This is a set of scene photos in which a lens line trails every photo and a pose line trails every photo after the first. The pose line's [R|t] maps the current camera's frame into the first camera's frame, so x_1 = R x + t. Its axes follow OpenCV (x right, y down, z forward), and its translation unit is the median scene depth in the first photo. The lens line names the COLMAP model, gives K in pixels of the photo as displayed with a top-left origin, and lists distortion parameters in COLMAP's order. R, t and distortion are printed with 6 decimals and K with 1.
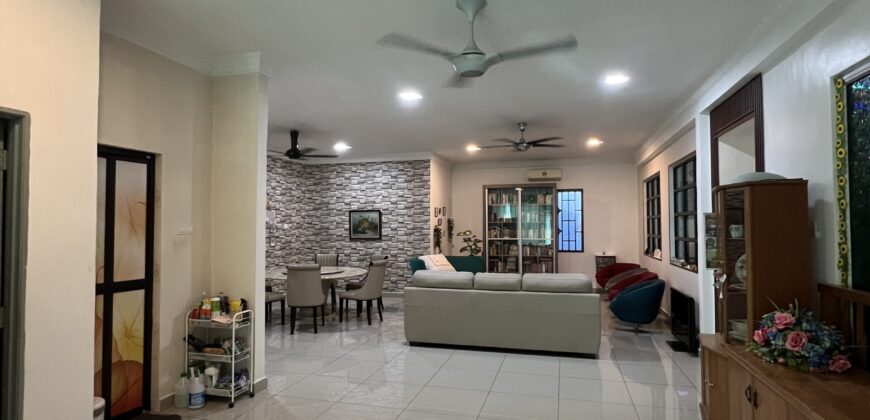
lens RADIAL K [[469.9, 0, 433.8], [0, 469.9, 210.1], [0, 0, 1]] dist [-0.005309, -0.001263]
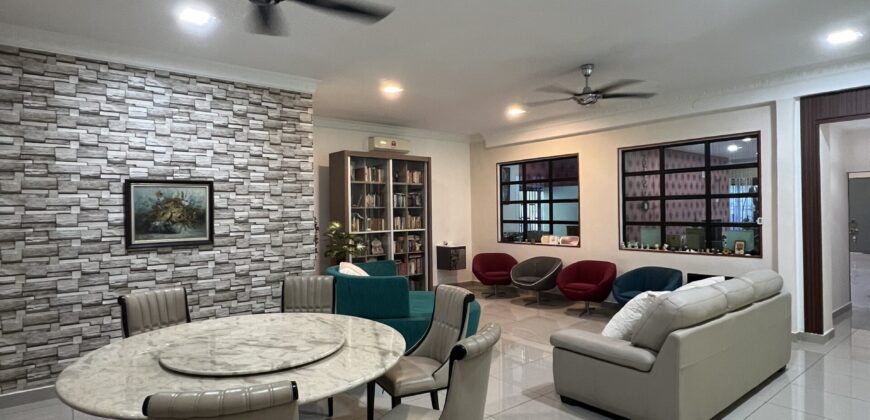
lens RADIAL K [[469.9, 0, 434.1], [0, 469.9, 208.8], [0, 0, 1]] dist [-0.005309, -0.001263]
pose [[0.569617, -0.001407, 0.821909, -0.368366], [-0.017665, 0.999747, 0.013954, 0.016739], [-0.821720, -0.022468, 0.569448, 0.545408]]
